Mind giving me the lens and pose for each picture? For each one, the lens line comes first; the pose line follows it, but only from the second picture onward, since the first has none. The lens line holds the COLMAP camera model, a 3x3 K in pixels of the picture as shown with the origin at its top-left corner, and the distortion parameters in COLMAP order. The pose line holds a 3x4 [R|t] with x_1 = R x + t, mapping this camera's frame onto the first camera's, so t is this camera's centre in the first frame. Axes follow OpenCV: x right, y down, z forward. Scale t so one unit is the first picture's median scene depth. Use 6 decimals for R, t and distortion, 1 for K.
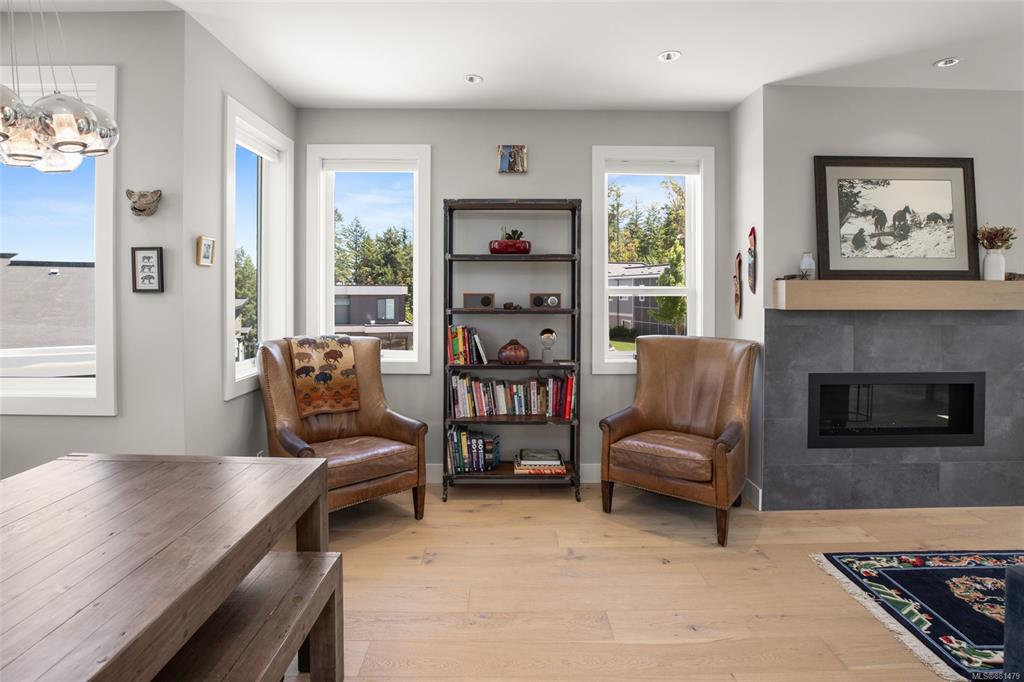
lens RADIAL K [[525.3, 0, 508.1], [0, 525.3, 295.7], [0, 0, 1]] dist [-0.047772, 0.013869]
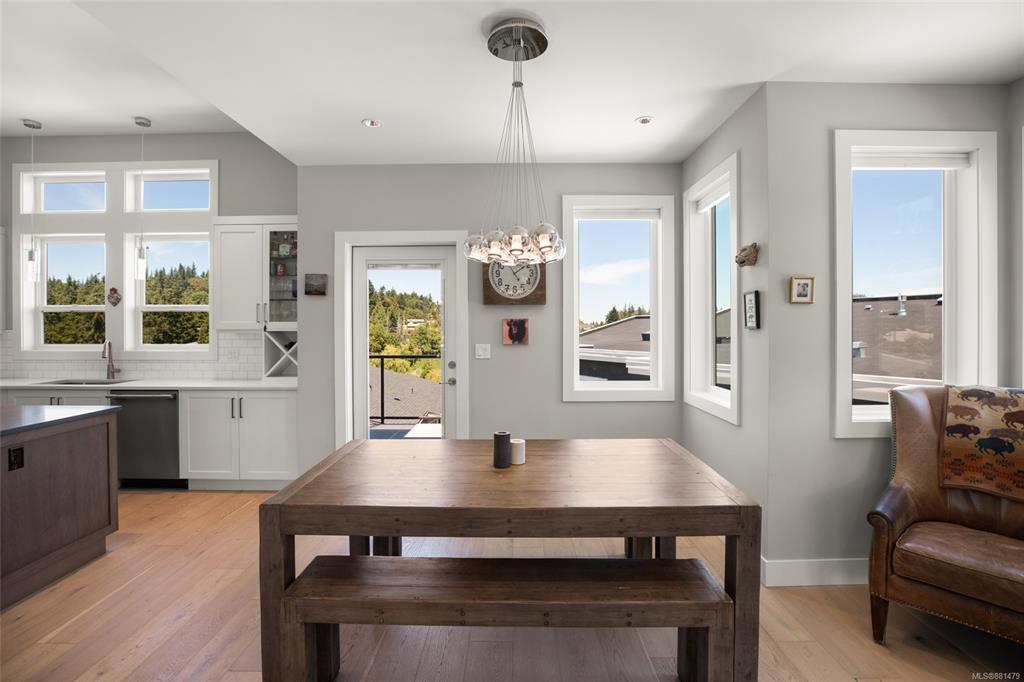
lens RADIAL K [[475.1, 0, 512.7], [0, 475.1, 327.5], [0, 0, 1]] dist [-0.042153, 0.011236]
pose [[-0.007511, -0.000264, -0.999972, 0.298332], [-0.007737, 0.999970, -0.000205, -0.003337], [0.999942, 0.007735, -0.007513, 0.327327]]
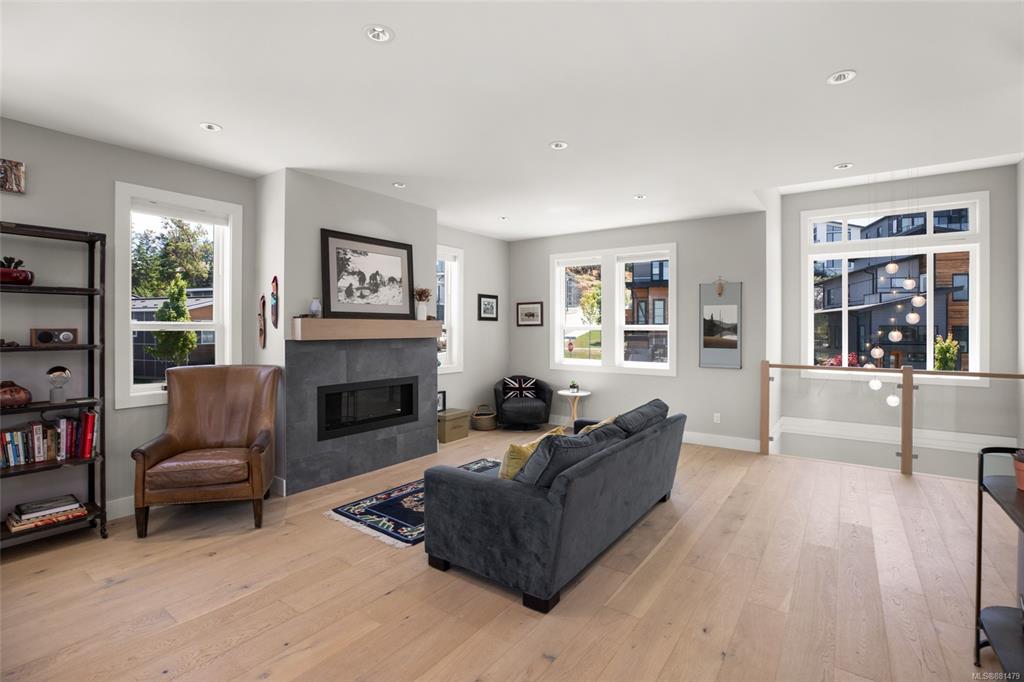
lens RADIAL K [[475.1, 0, 512.7], [0, 475.1, 327.5], [0, 0, 1]] dist [-0.042153, 0.011236]
pose [[0.588908, -0.000646, 0.808200, -0.121337], [0.005552, 0.999979, -0.003246, 0.000797], [-0.808181, 0.006399, 0.588899, -0.152134]]
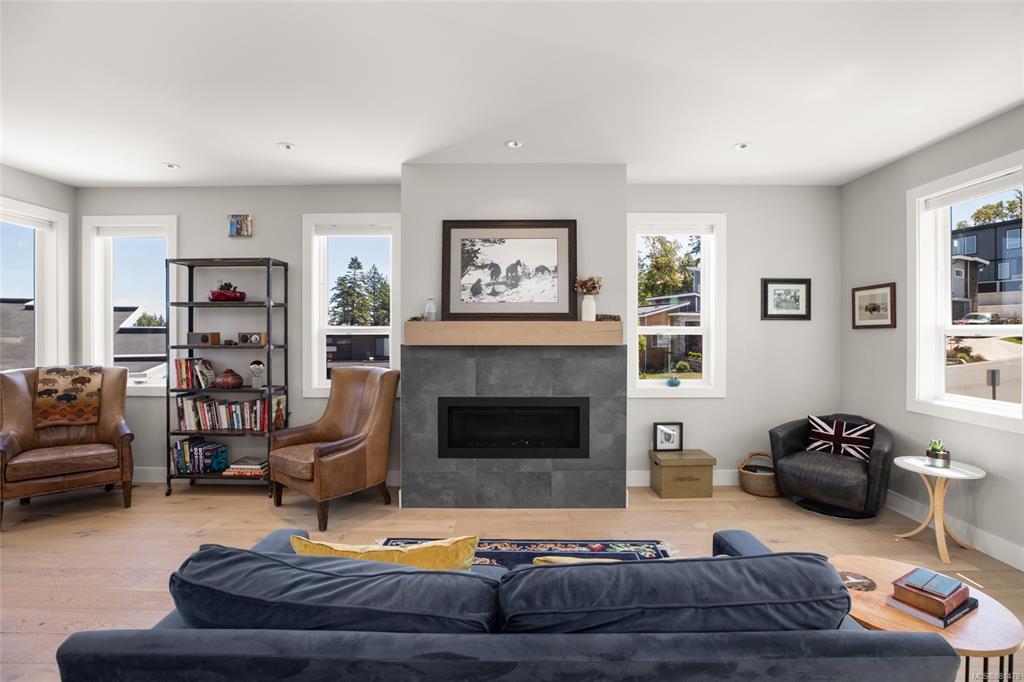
lens RADIAL K [[472.3, 0, 512.8], [0, 472.3, 334.3], [0, 0, 1]] dist [-0.043313, 0.011448]
pose [[0.999889, -0.001837, -0.014815, 0.774894], [0.001816, 0.999997, -0.001450, 0.003044], [0.014817, 0.001423, 0.999889, -0.119843]]
